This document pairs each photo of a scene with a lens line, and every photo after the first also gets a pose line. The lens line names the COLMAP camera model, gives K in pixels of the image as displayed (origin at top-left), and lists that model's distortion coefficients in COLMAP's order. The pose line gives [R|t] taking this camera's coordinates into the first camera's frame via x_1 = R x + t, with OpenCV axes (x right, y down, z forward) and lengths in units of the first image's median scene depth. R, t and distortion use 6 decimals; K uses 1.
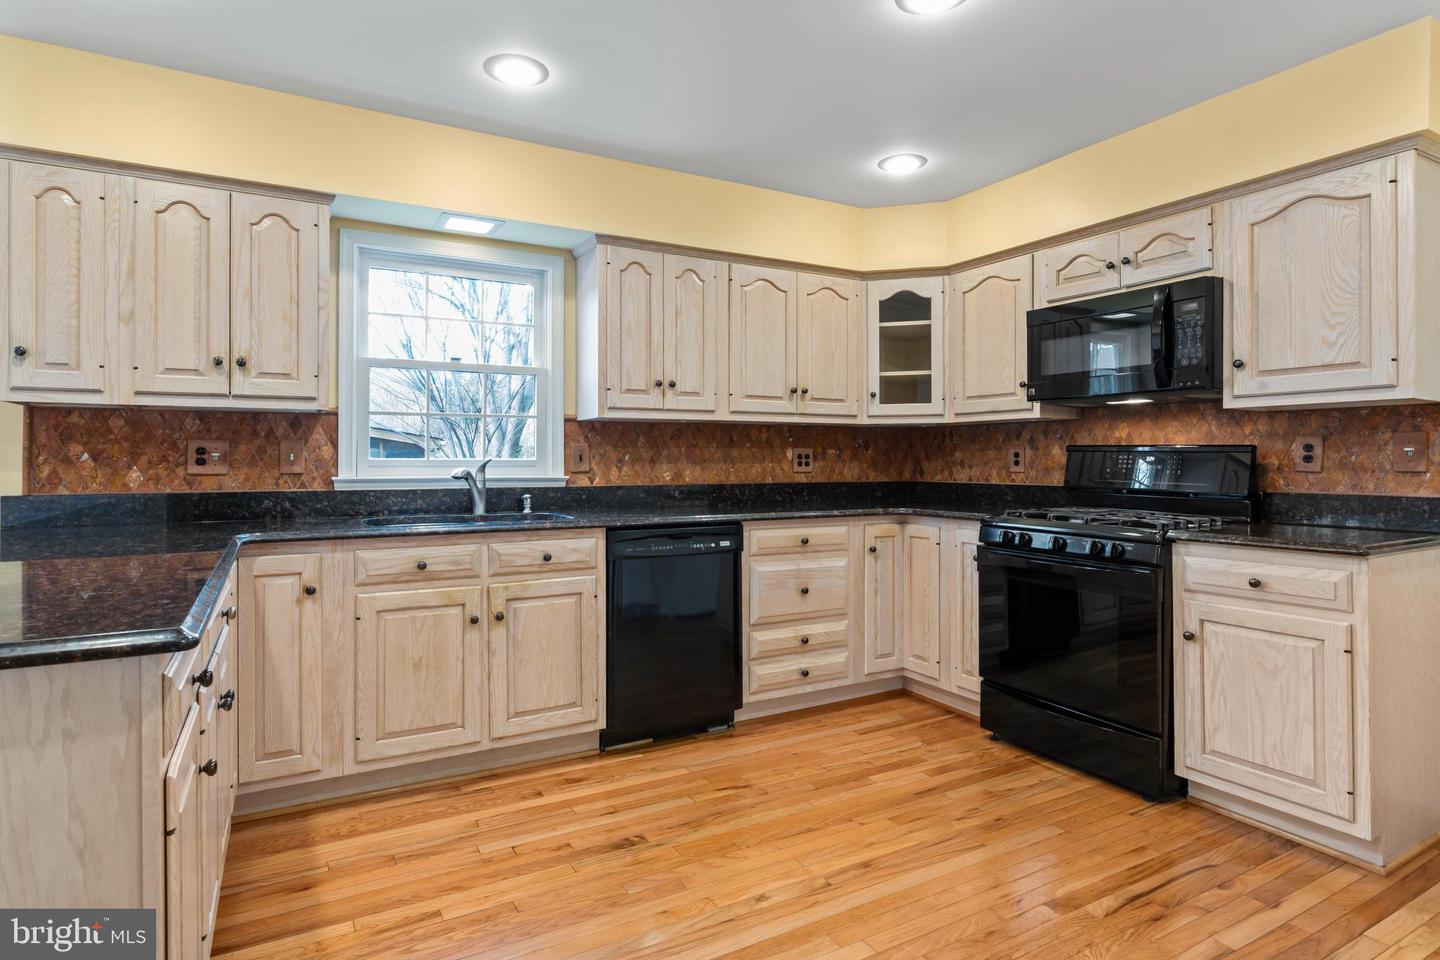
lens RADIAL K [[769.1, 0, 713.9], [0, 769.1, 450.8], [0, 0, 1]] dist [-0.010795, 0.002255]
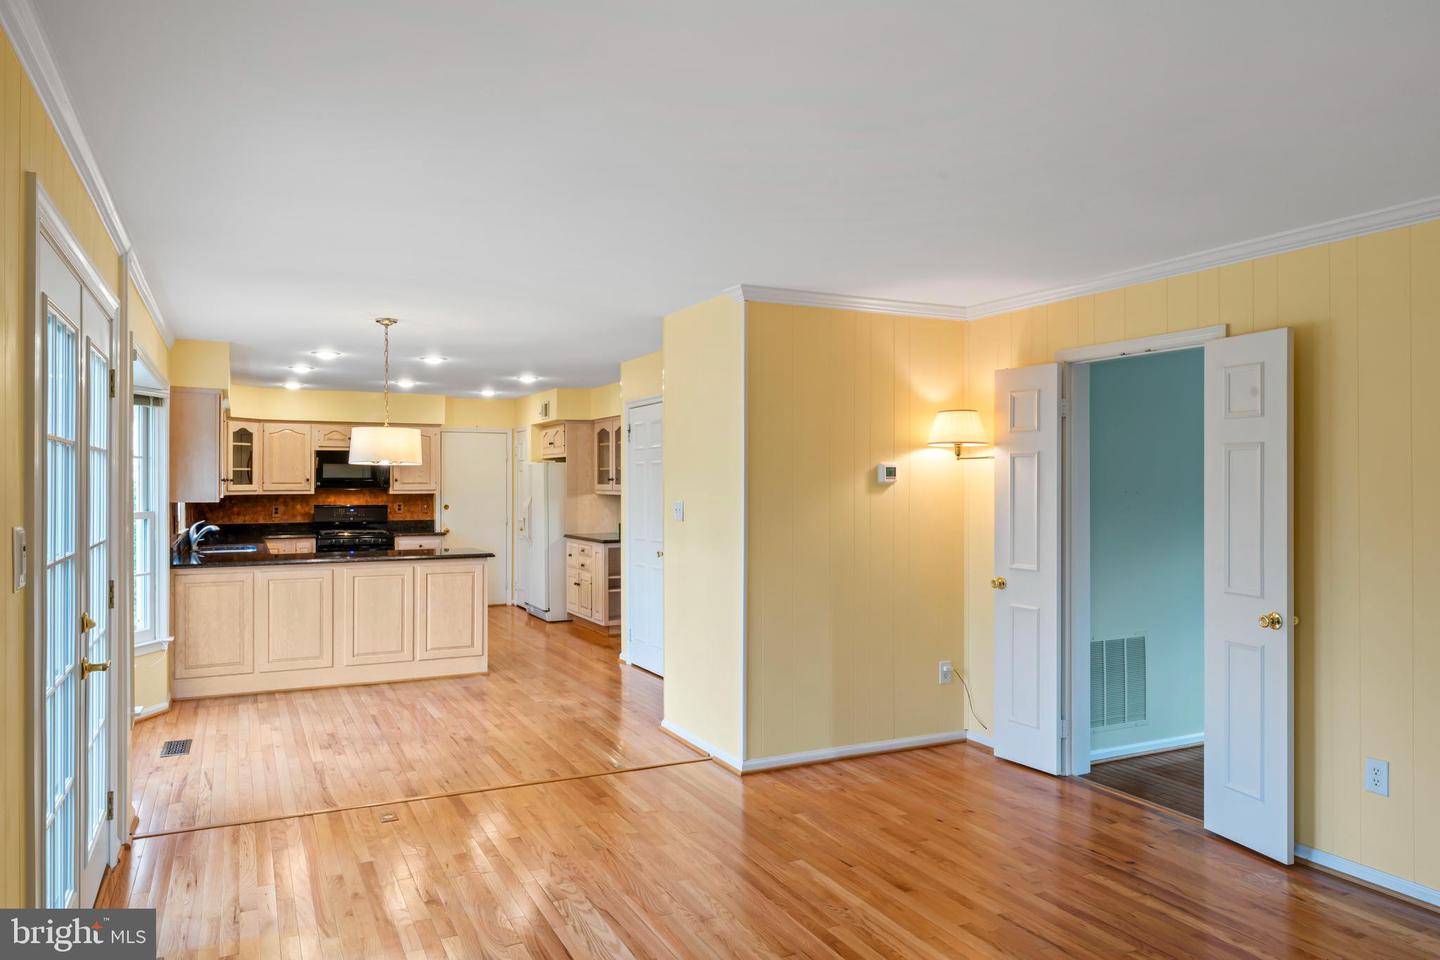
lens RADIAL K [[1003.4, 0, 722.9], [0, 1003.4, 479.3], [0, 0, 1]] dist [-0.005338, 0.002750]
pose [[0.060356, 0.003336, 0.998171, -2.305039], [-0.010220, 0.999944, -0.002724, -0.081770], [-0.998125, -0.010037, 0.060386, -0.404348]]
